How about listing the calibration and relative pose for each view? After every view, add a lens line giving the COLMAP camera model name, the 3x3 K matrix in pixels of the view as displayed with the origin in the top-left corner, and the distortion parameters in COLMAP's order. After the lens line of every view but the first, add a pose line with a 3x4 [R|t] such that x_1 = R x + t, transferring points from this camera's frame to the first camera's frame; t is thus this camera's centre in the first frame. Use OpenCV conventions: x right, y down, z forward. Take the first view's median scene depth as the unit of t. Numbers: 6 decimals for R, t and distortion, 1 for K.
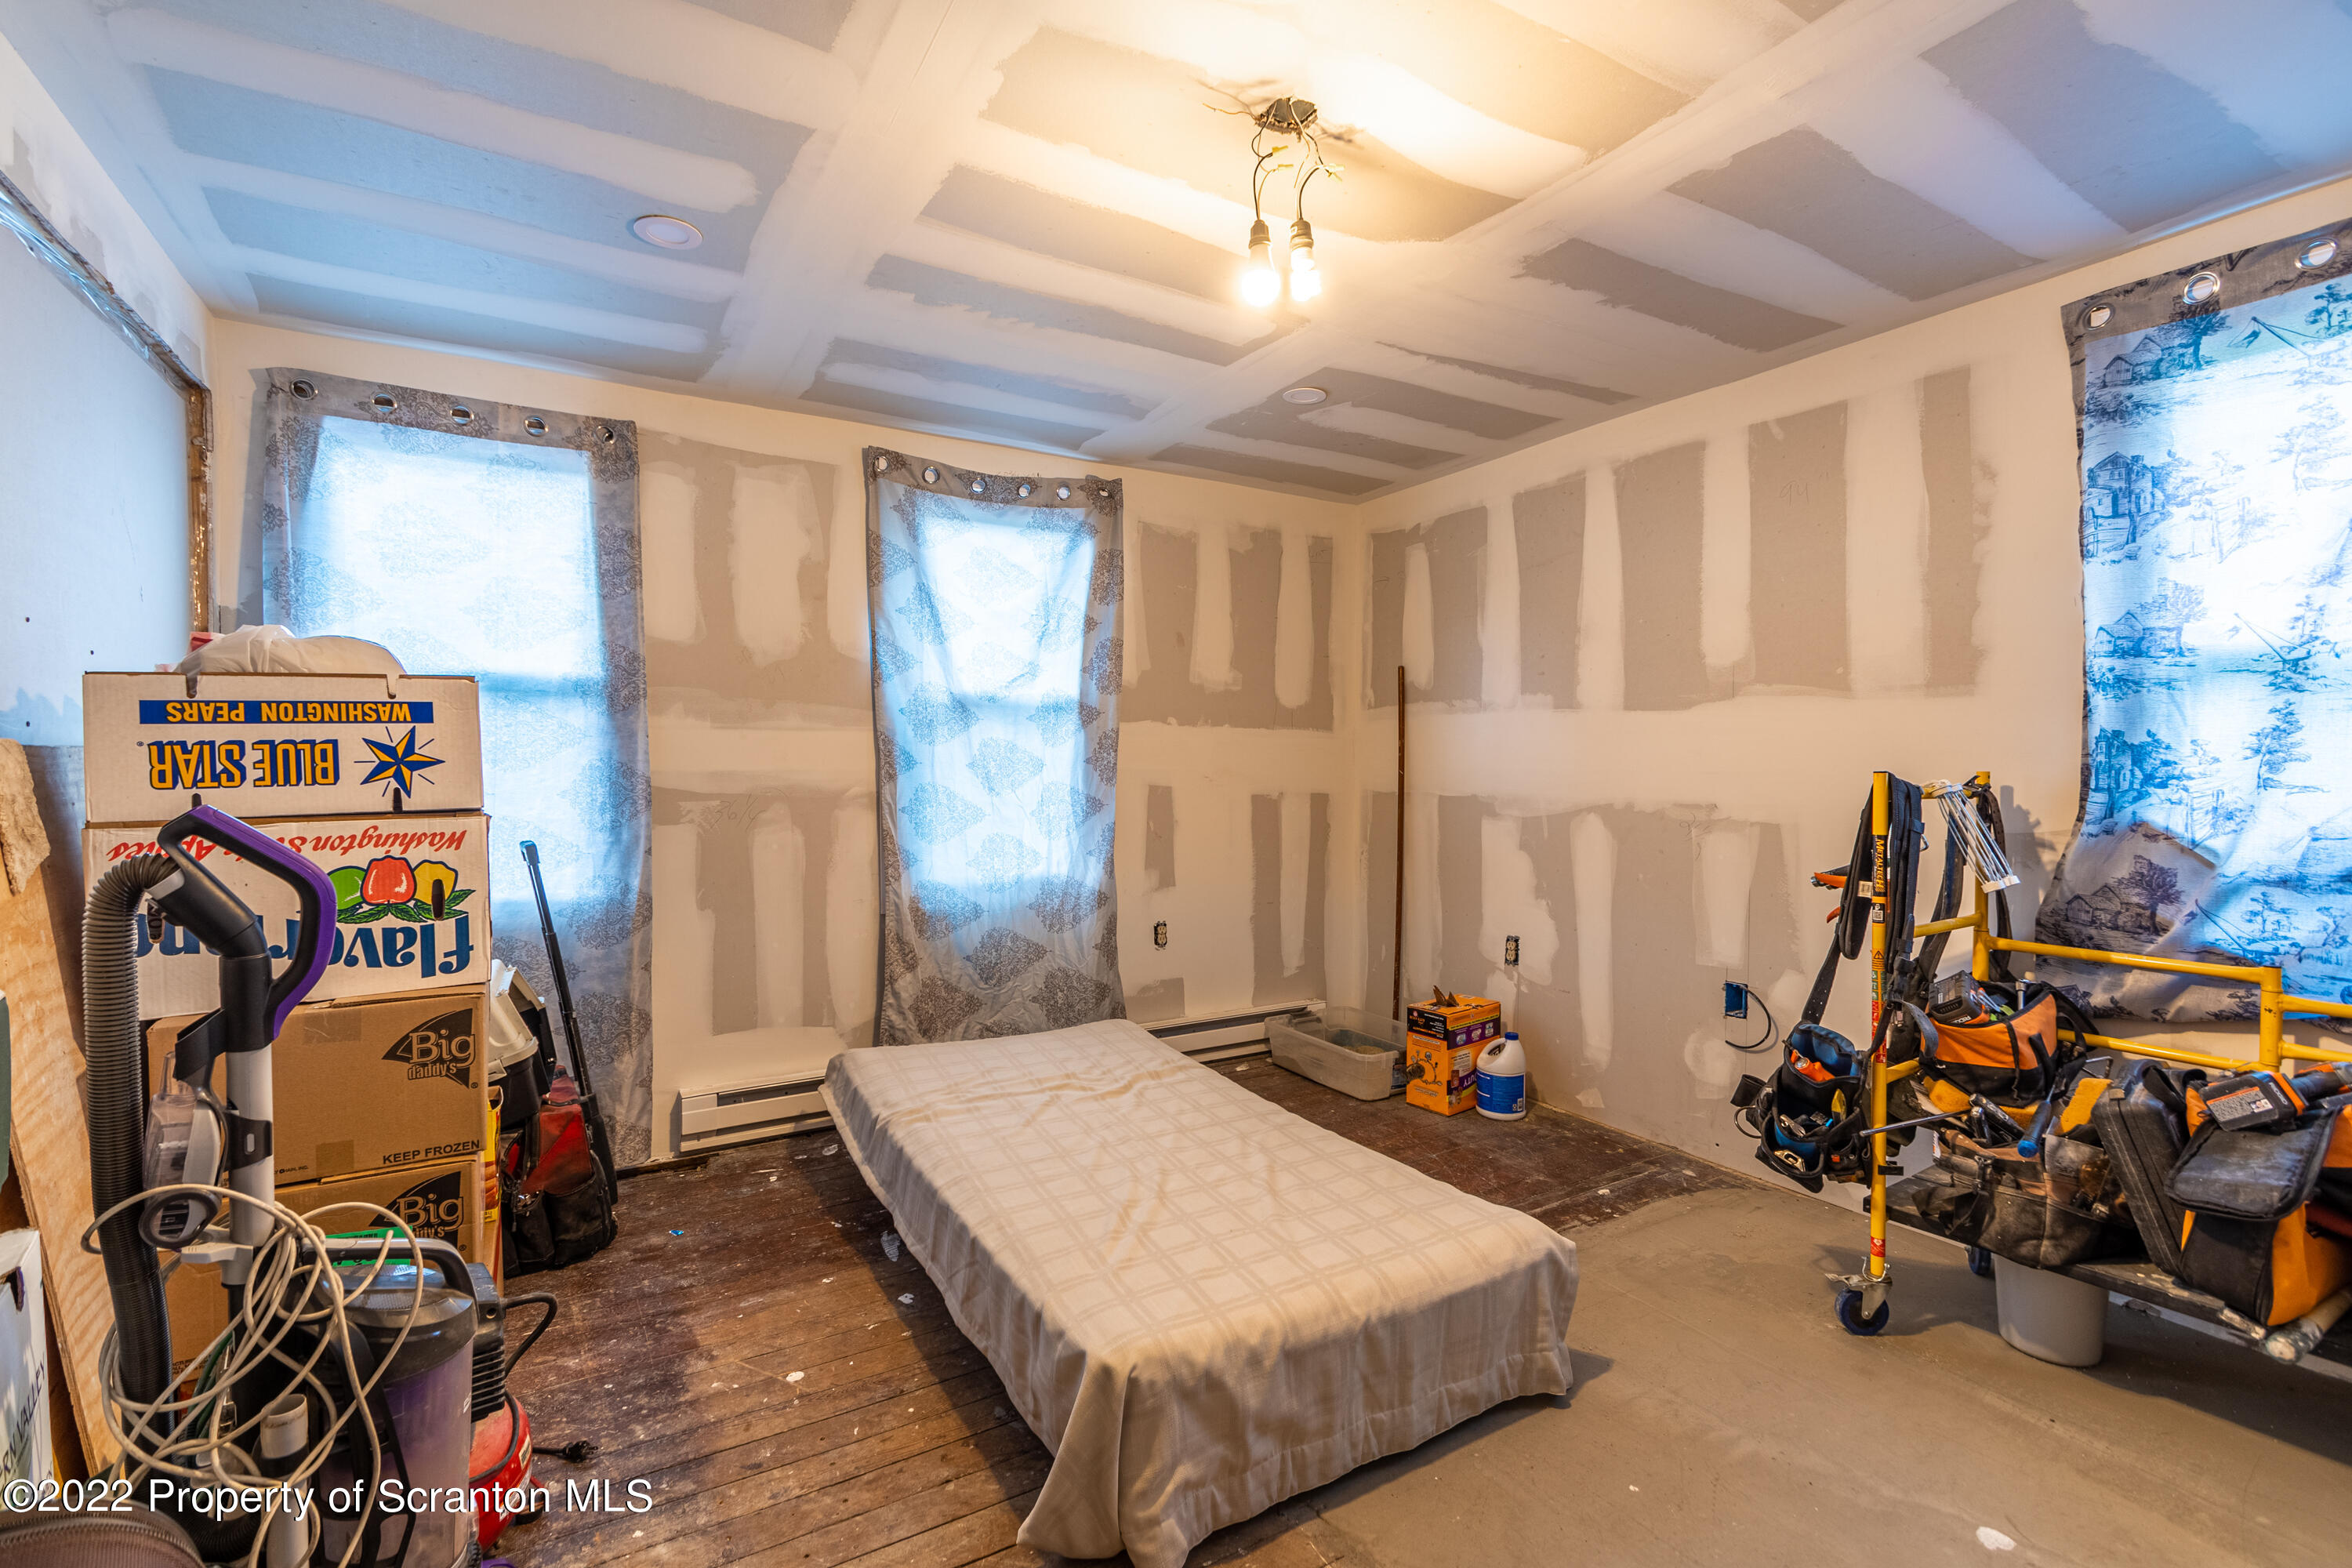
lens RADIAL K [[1026.0, 0, 1176.0], [0, 1026.0, 784.0], [0, 0, 1]] dist [0.010820, -0.007911]
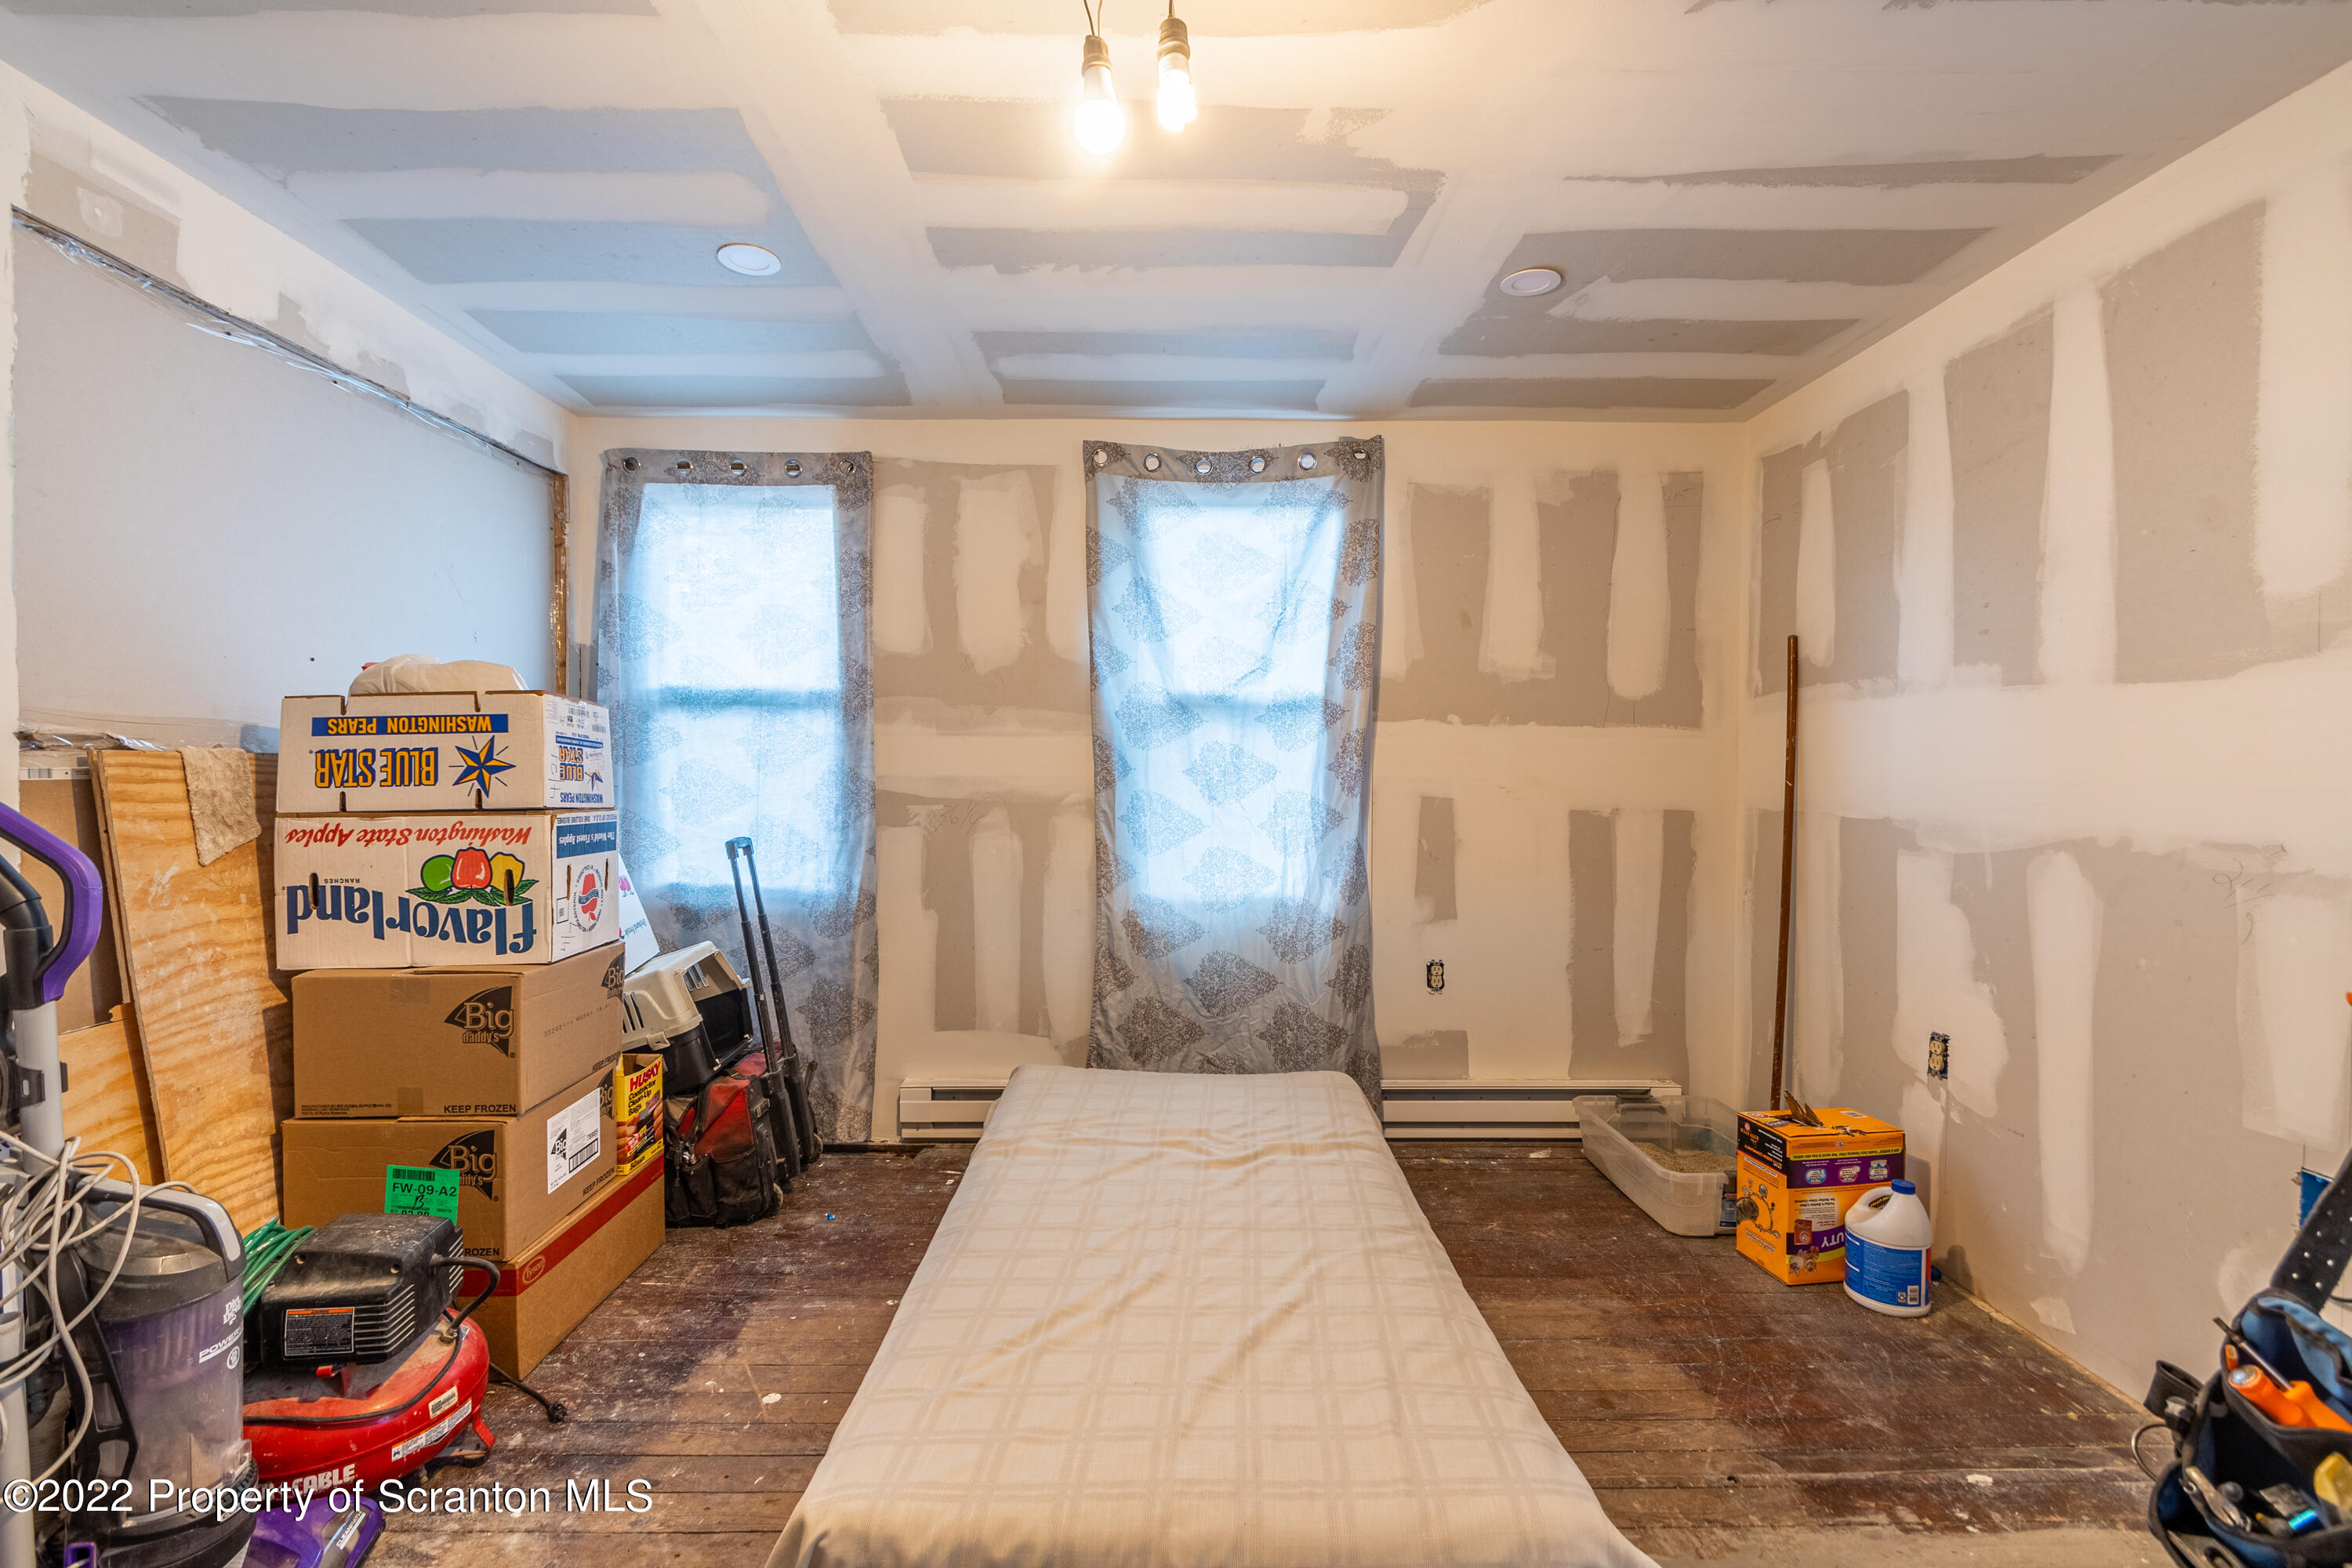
lens RADIAL K [[1036.1, 0, 1176.0], [0, 1036.1, 784.0], [0, 0, 1]] dist [0.003622, -0.004286]
pose [[0.865555, 0.009004, -0.500733, 0.261014], [-0.012494, 0.999915, -0.003618, -0.003741], [0.500658, 0.009388, 0.865594, 0.197499]]
